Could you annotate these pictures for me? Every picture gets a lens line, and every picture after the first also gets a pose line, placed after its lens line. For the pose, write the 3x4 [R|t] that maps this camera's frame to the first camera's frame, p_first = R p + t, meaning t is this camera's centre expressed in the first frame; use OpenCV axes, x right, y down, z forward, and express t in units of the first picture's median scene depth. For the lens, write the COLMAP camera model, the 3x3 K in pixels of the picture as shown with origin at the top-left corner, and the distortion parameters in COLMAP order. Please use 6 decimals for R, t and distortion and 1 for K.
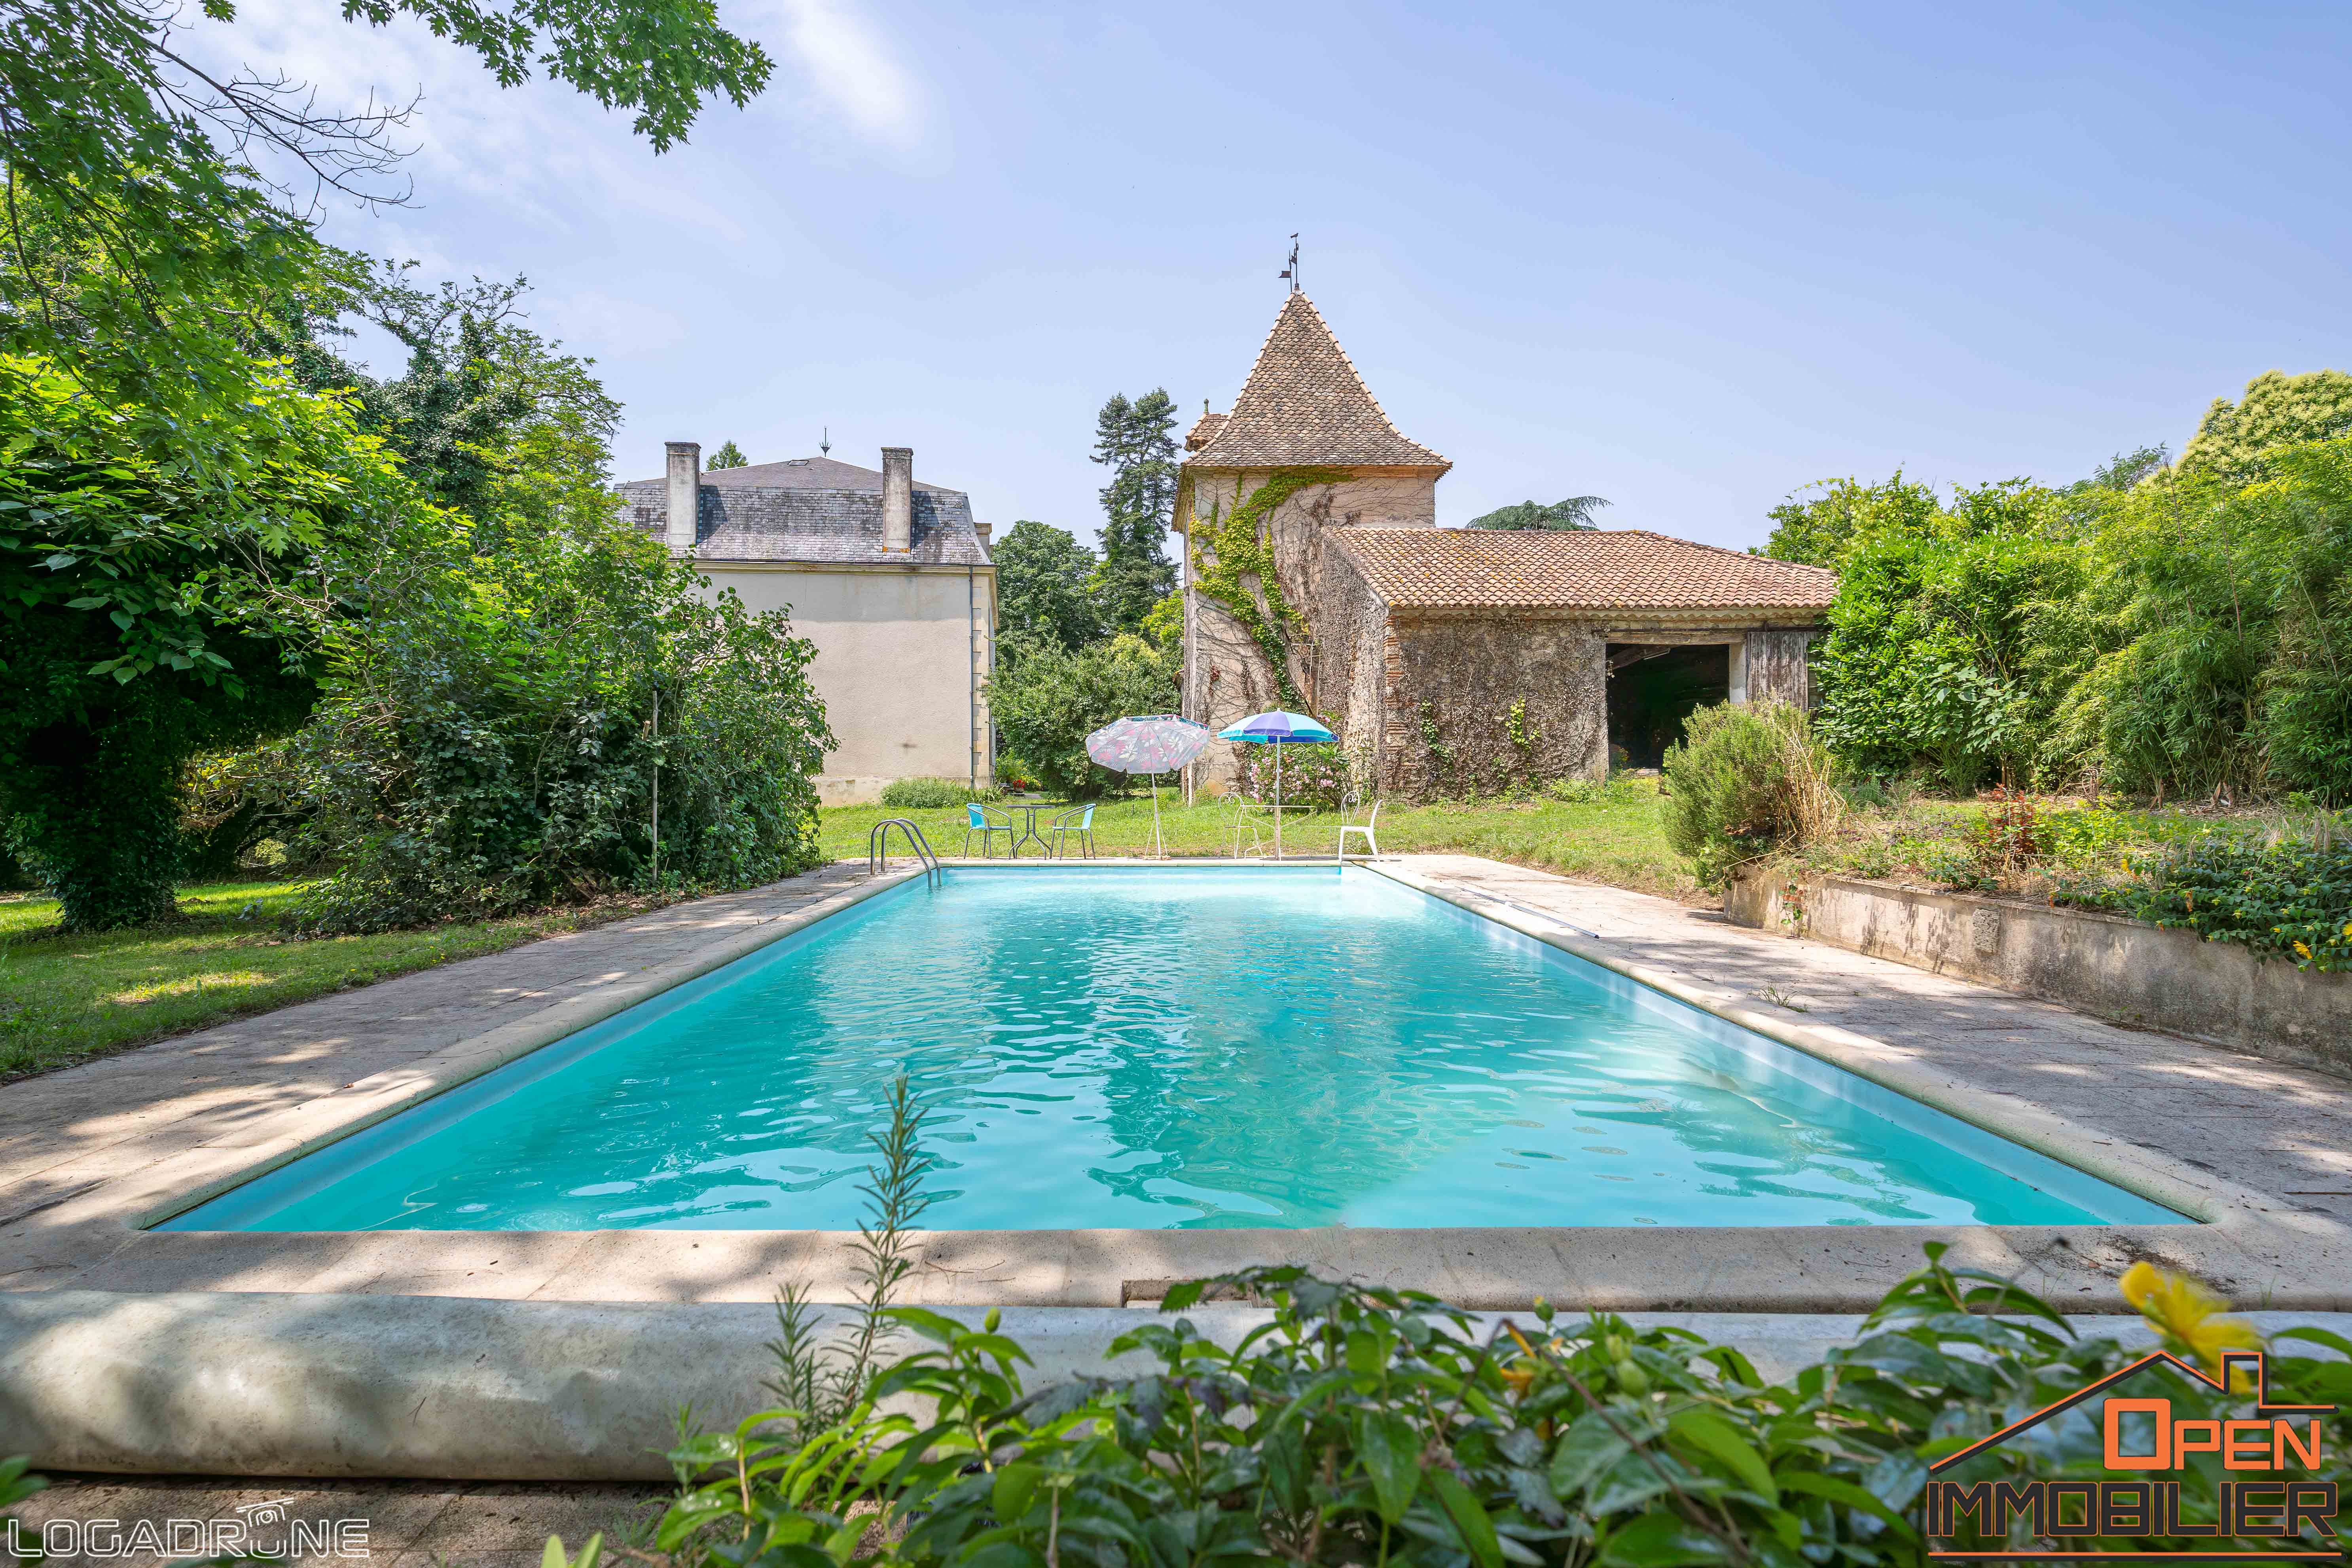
lens RADIAL K [[1180.7, 0, 1146.5], [0, 1180.7, 773.3], [0, 0, 1]] dist [0.000461, 0.000564]
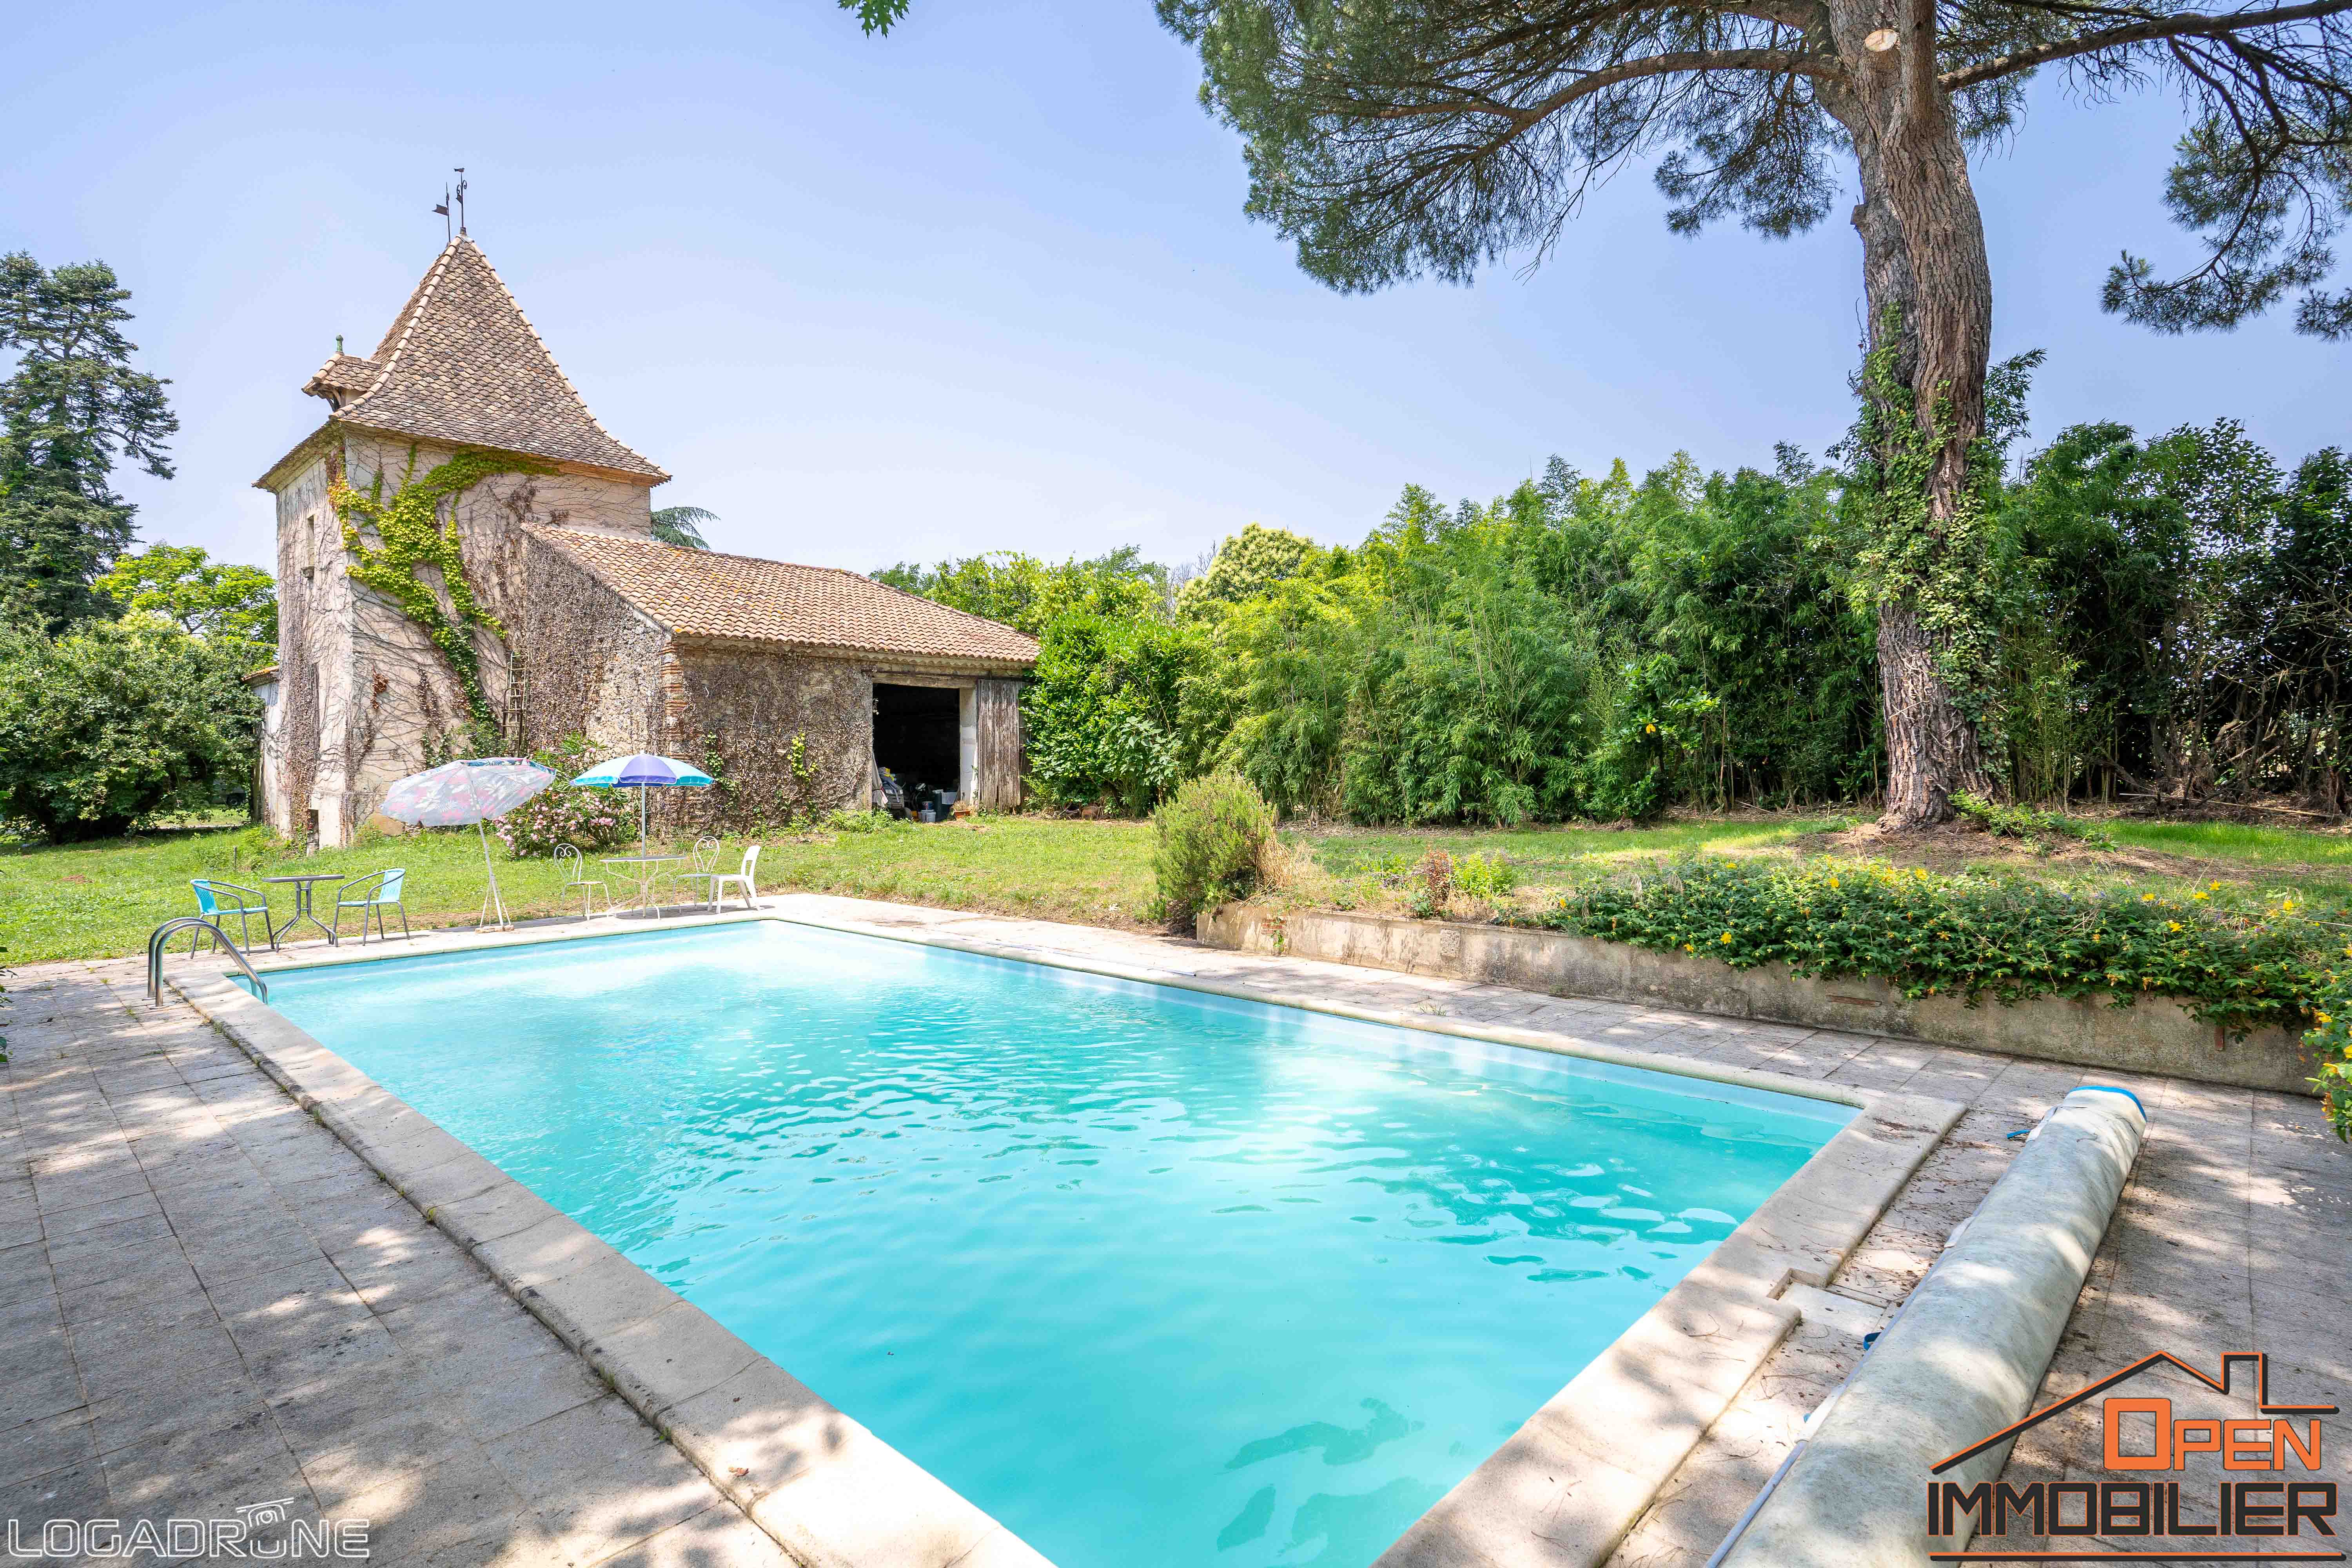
lens RADIAL K [[1180.7, 0, 1146.5], [0, 1180.7, 773.3], [0, 0, 1]] dist [0.000461, 0.000564]
pose [[0.682658, -0.009418, 0.730678, -0.229749], [0.005064, 0.999954, 0.008158, -0.034751], [-0.730721, -0.001869, 0.682674, 0.078241]]
